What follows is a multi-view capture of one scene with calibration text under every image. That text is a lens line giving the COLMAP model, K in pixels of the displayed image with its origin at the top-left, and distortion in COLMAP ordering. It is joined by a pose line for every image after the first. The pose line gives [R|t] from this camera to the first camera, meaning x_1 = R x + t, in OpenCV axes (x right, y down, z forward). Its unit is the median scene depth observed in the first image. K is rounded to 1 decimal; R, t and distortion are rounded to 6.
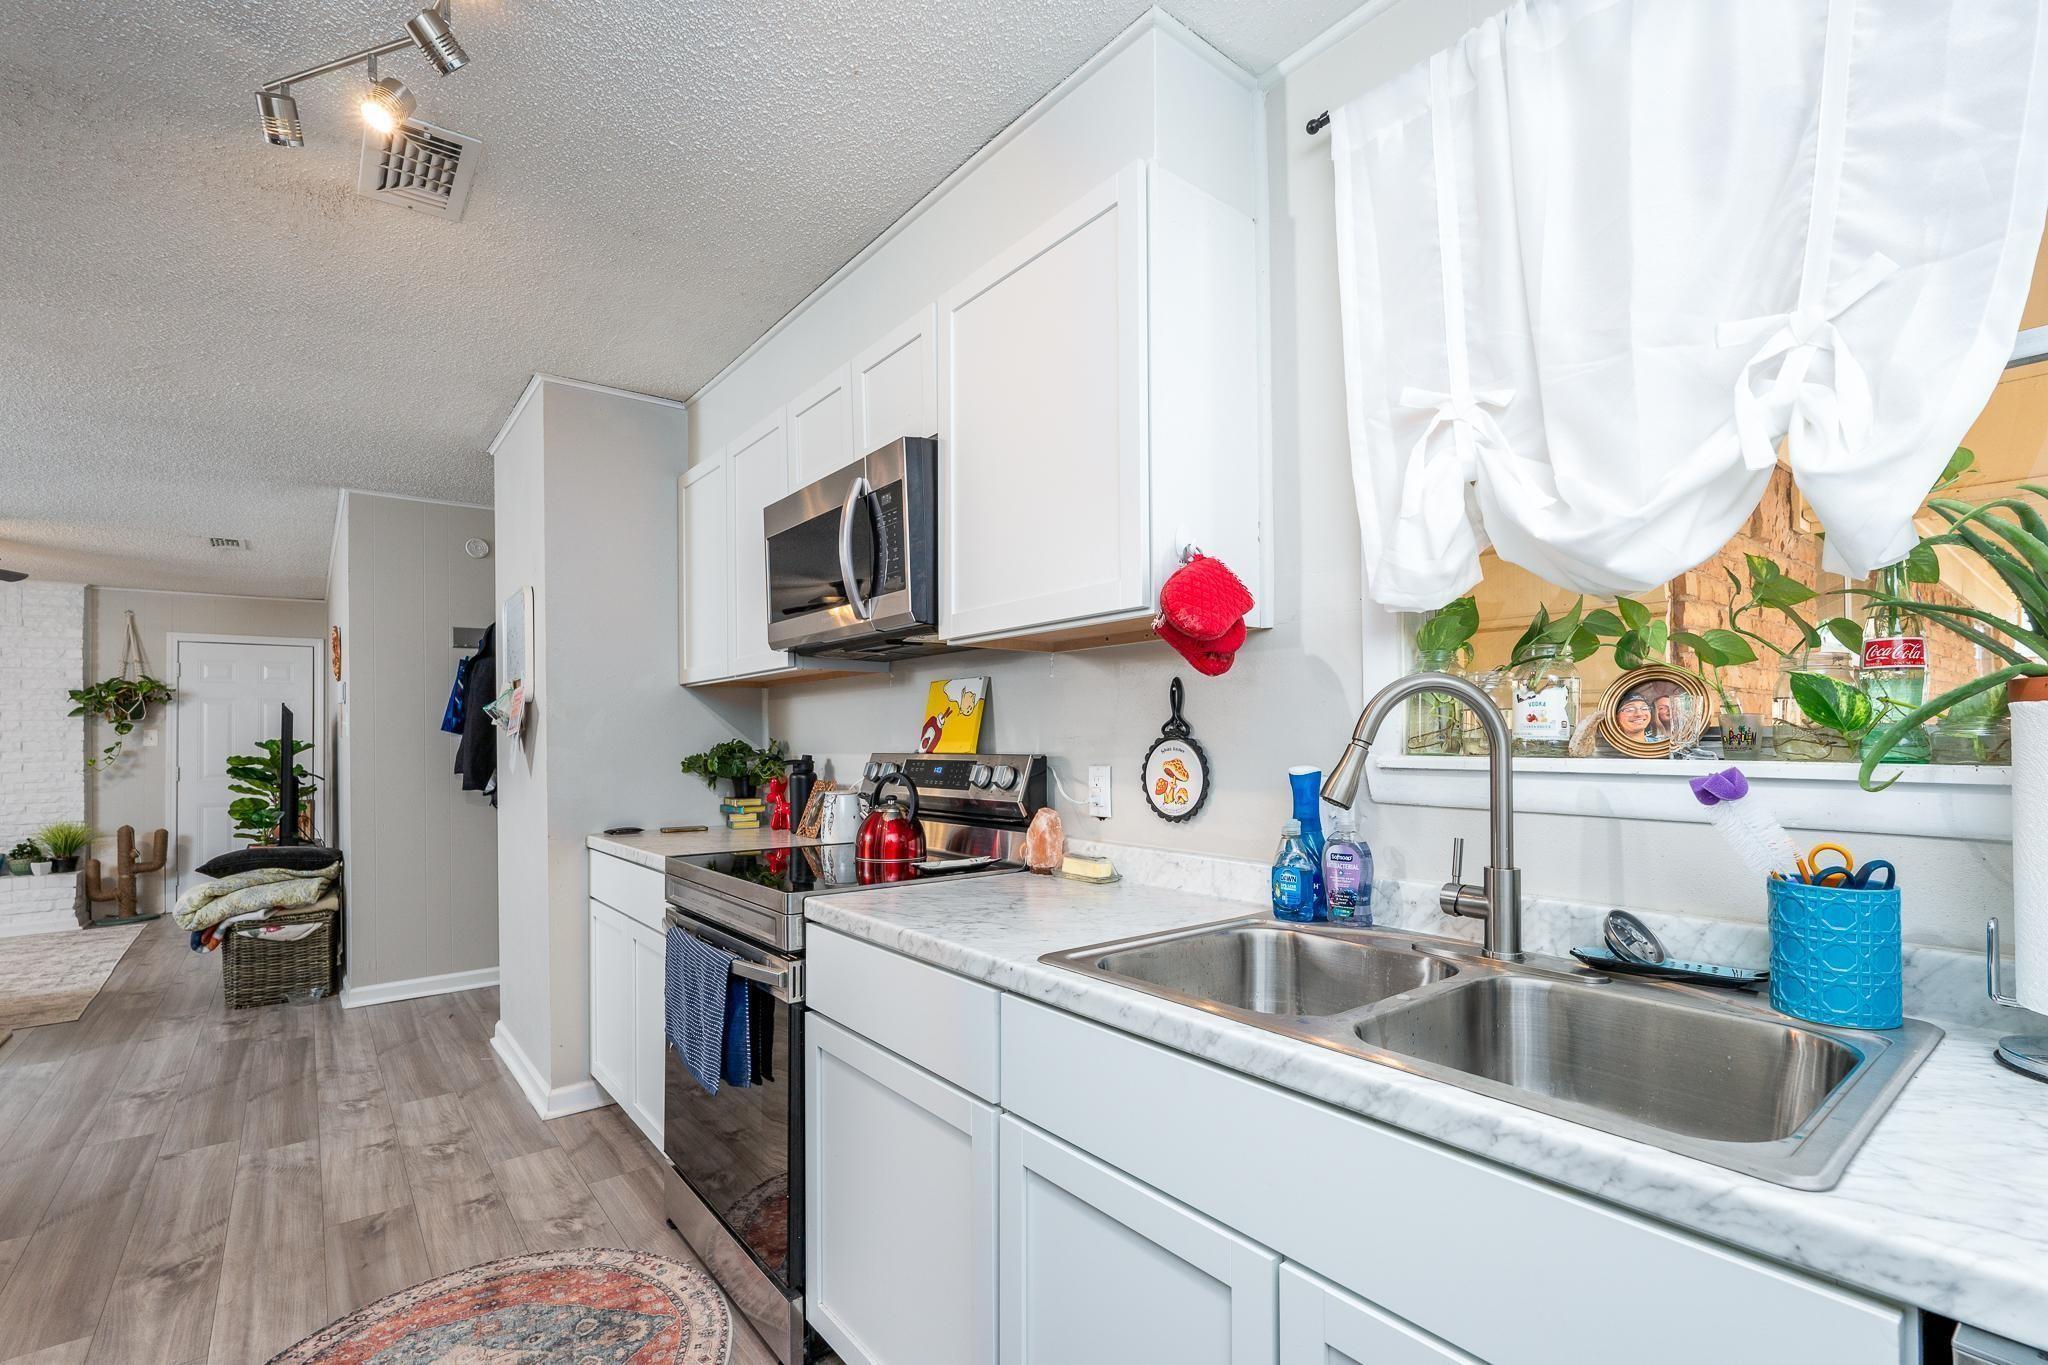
lens RADIAL K [[919.1, 0, 1037.8], [0, 919.1, 729.1], [0, 0, 1]] dist [-0.012163, -0.000105]
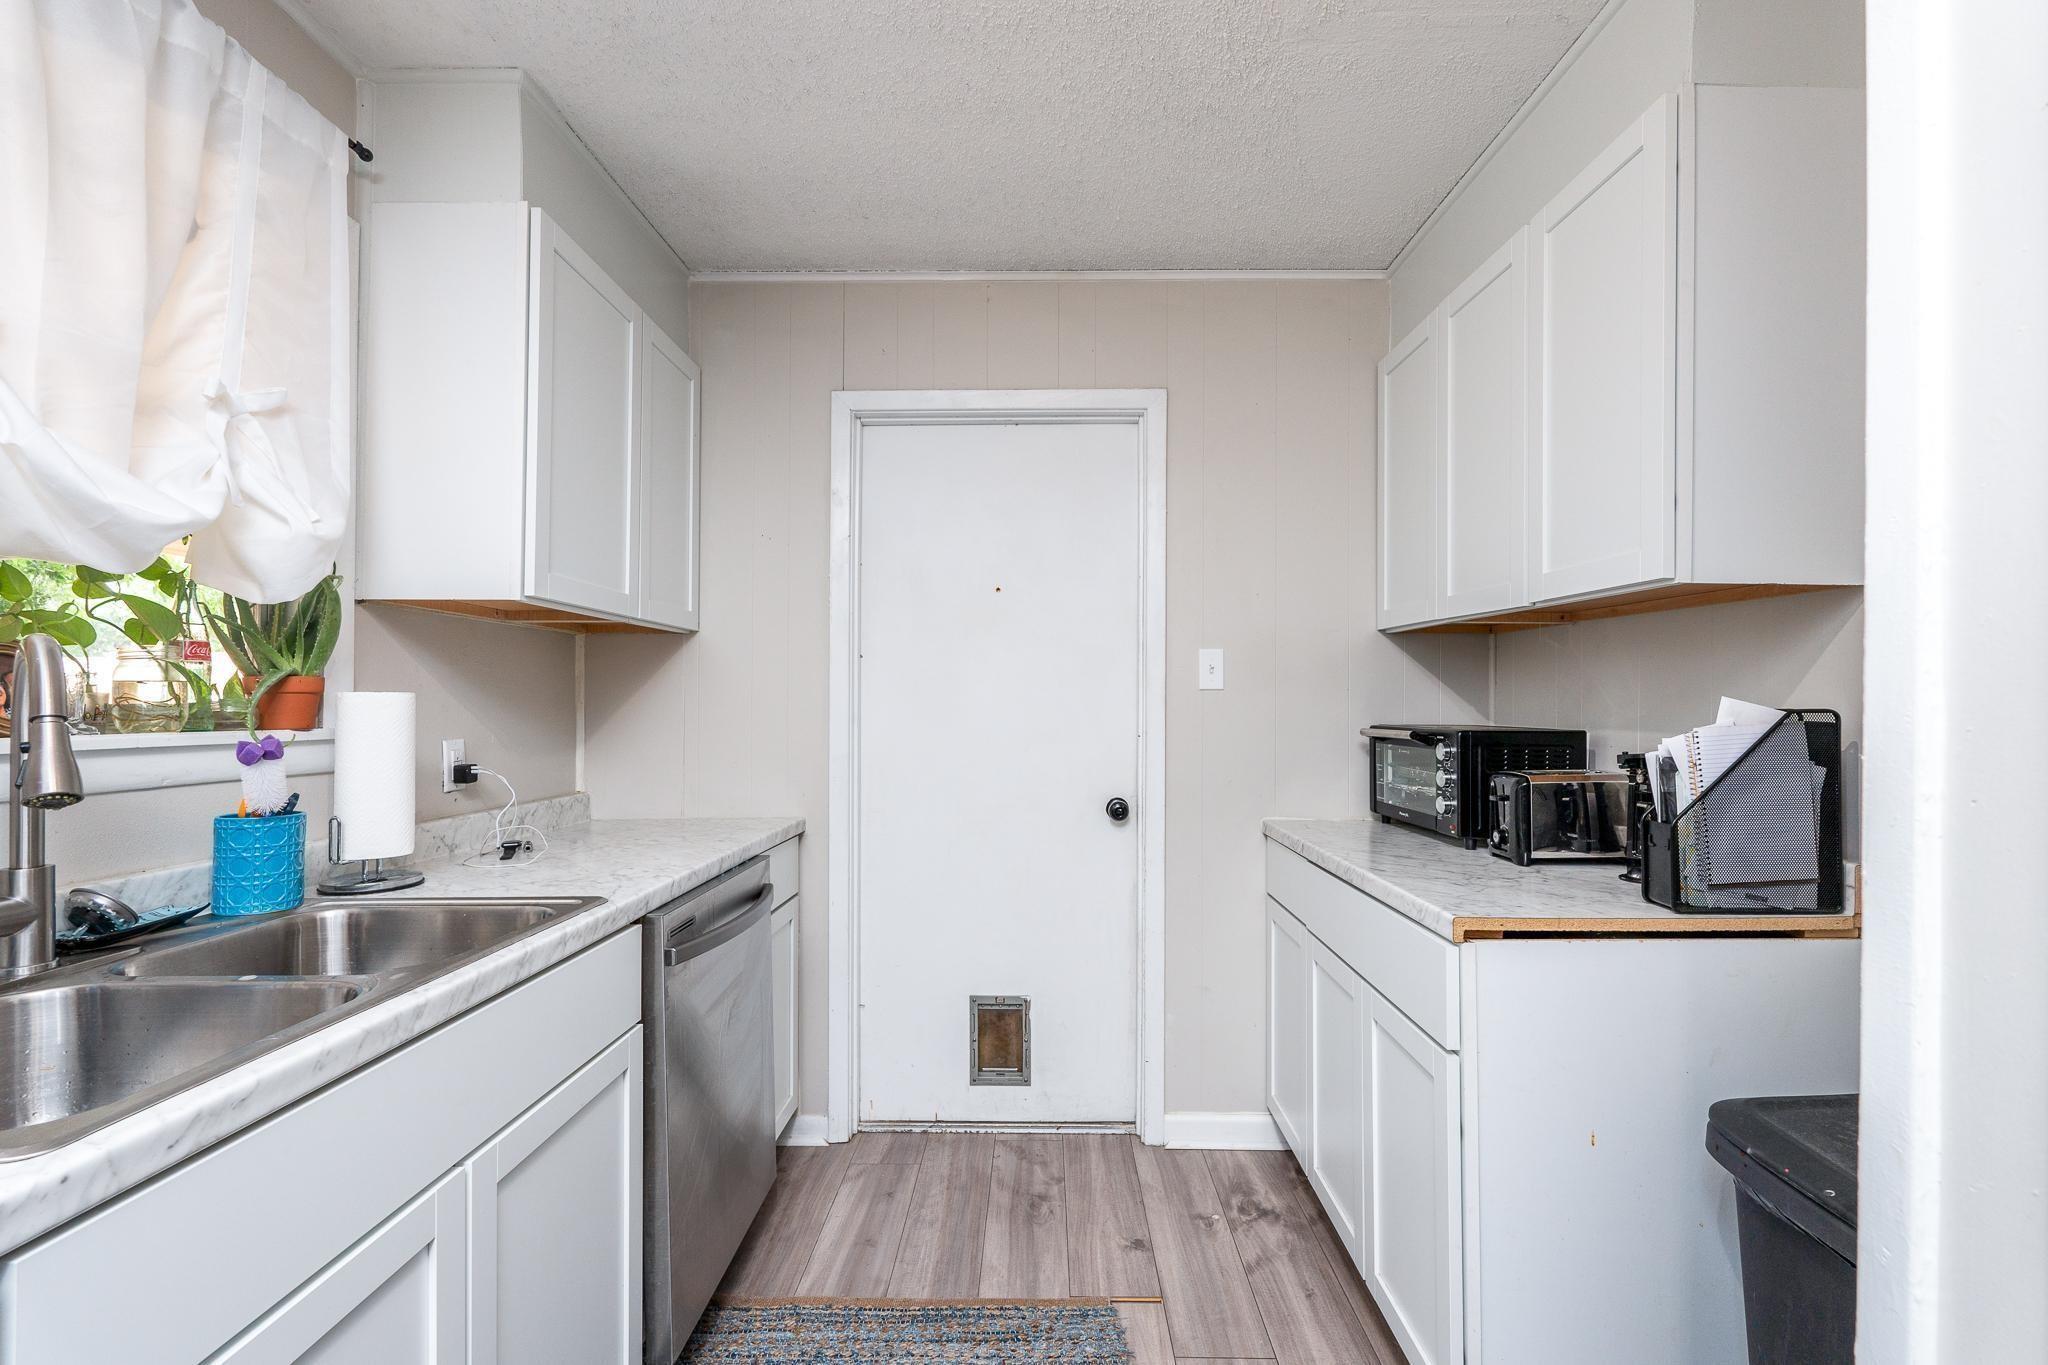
lens RADIAL K [[904.4, 0, 1024.0], [0, 904.4, 682.5], [0, 0, 1]] dist [-0.011038, 0.000005]
pose [[-0.768381, 0.021419, 0.639634, -0.783392], [-0.002444, 0.999334, -0.036401, 0.007899], [-0.639988, -0.029533, -0.767818, 1.098119]]
